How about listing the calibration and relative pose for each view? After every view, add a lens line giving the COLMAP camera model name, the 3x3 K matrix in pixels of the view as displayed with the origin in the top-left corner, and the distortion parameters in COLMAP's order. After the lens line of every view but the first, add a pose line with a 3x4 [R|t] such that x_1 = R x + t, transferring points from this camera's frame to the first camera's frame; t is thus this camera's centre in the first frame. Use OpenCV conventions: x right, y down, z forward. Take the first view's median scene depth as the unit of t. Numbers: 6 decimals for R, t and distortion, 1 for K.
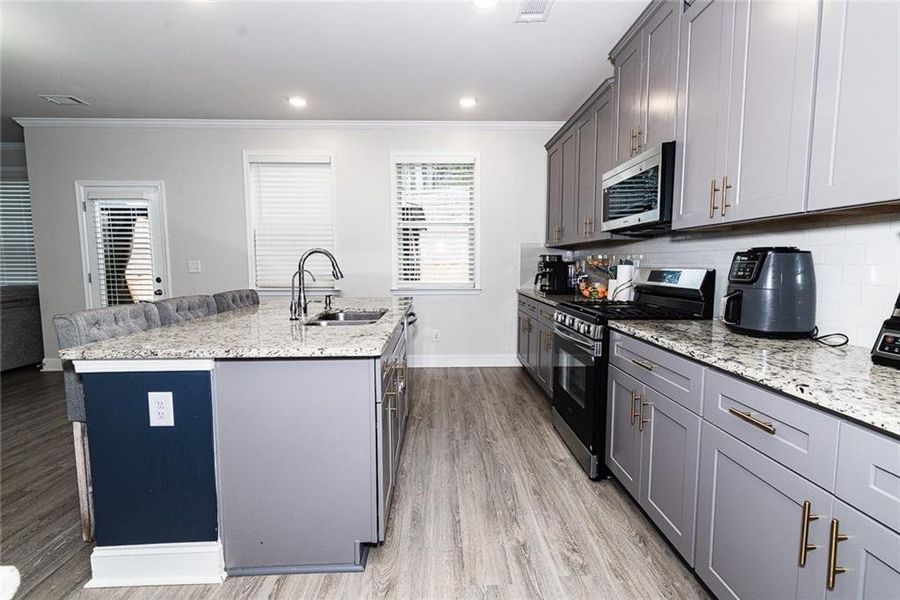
lens RADIAL K [[394.1, 0, 450.3], [0, 394.1, 297.3], [0, 0, 1]] dist [0.002750, 0.000797]
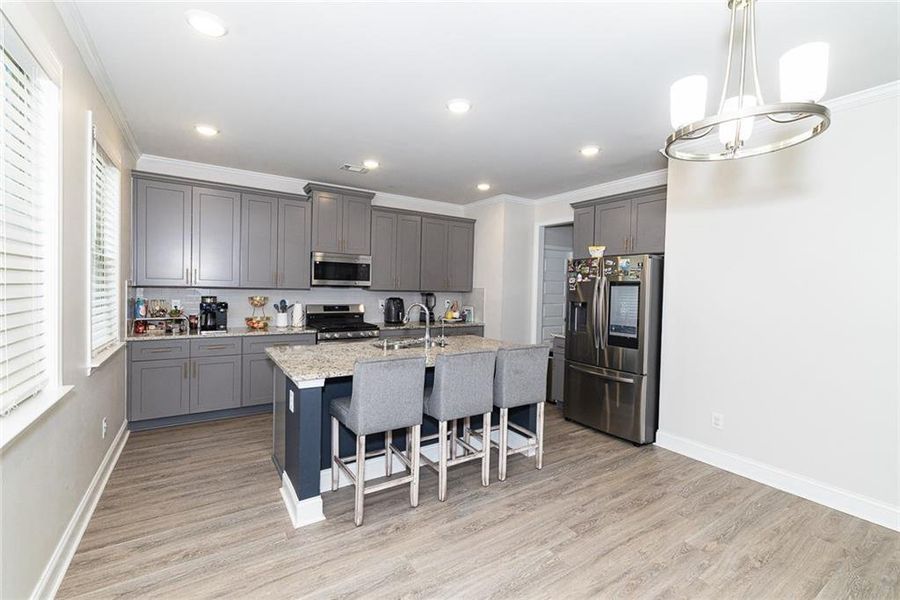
lens RADIAL K [[394.1, 0, 446.3], [0, 394.1, 293.4], [0, 0, 1]] dist [0.002750, 0.000797]
pose [[-0.513600, -0.022121, 0.857745, -2.176798], [0.053927, 0.996859, 0.058000, -0.309734], [-0.856334, 0.076044, -0.510793, 2.179042]]
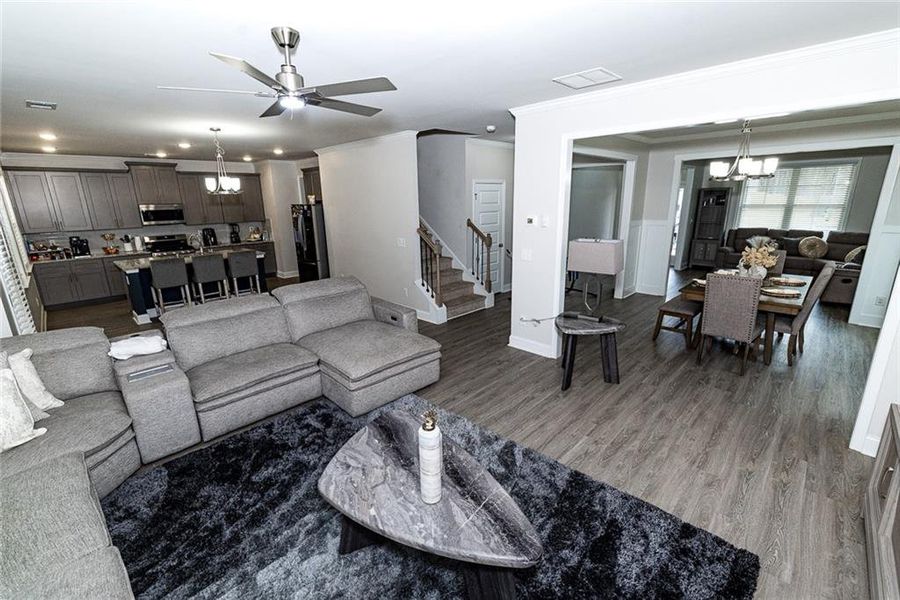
lens RADIAL K [[394.1, 0, 450.7], [0, 394.1, 300.8], [0, 0, 1]] dist [0.002750, 0.000797]
pose [[-0.692461, -0.168038, 0.701614, -5.188489], [0.085425, 0.946558, 0.311014, -0.548003], [-0.716380, 0.275300, -0.641100, 2.202772]]
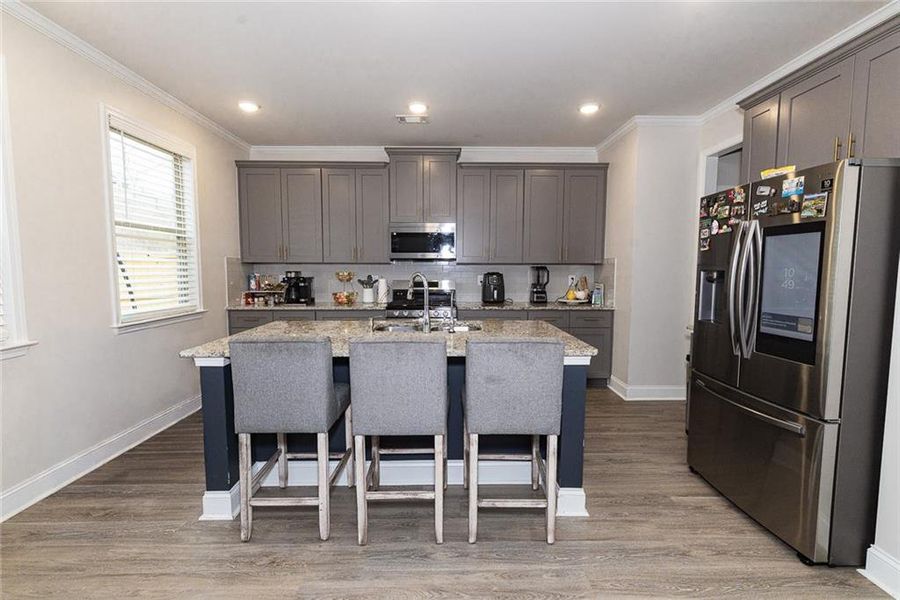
lens RADIAL K [[394.1, 0, 445.6], [0, 394.1, 296.3], [0, 0, 1]] dist [0.002750, 0.000797]
pose [[0.027334, -0.069781, 0.997188, -1.920015], [0.086198, 0.994009, 0.067196, -0.161278], [-0.995903, 0.084119, 0.033185, 1.164839]]
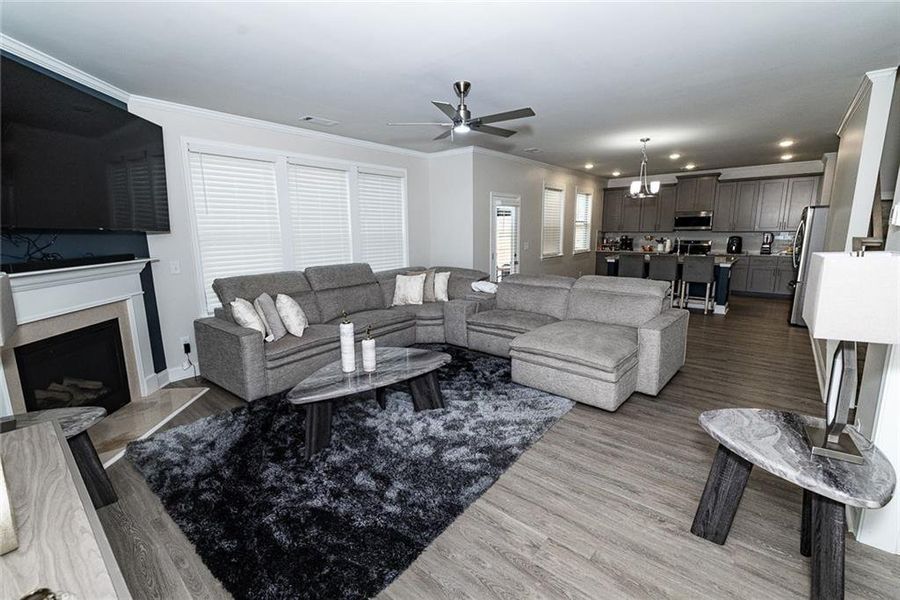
lens RADIAL K [[394.1, 0, 448.4], [0, 394.1, 295.7], [0, 0, 1]] dist [0.002750, 0.000797]
pose [[0.673986, -0.129864, 0.727240, -5.391922], [0.071423, 0.991271, 0.110820, -0.185764], [-0.735283, -0.022750, 0.677378, 0.197597]]
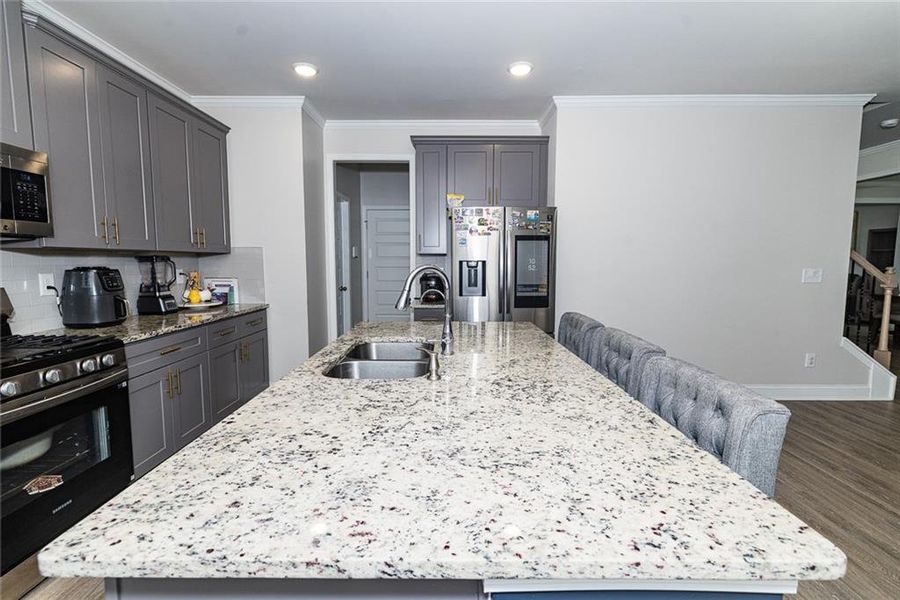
lens RADIAL K [[394.1, 0, 452.4], [0, 394.1, 303.5], [0, 0, 1]] dist [0.002750, 0.000797]
pose [[-0.999545, -0.000612, 0.030161, -0.527062], [0.005214, 0.981242, 0.192710, -0.247247], [-0.029713, 0.192779, -0.980792, 2.235029]]
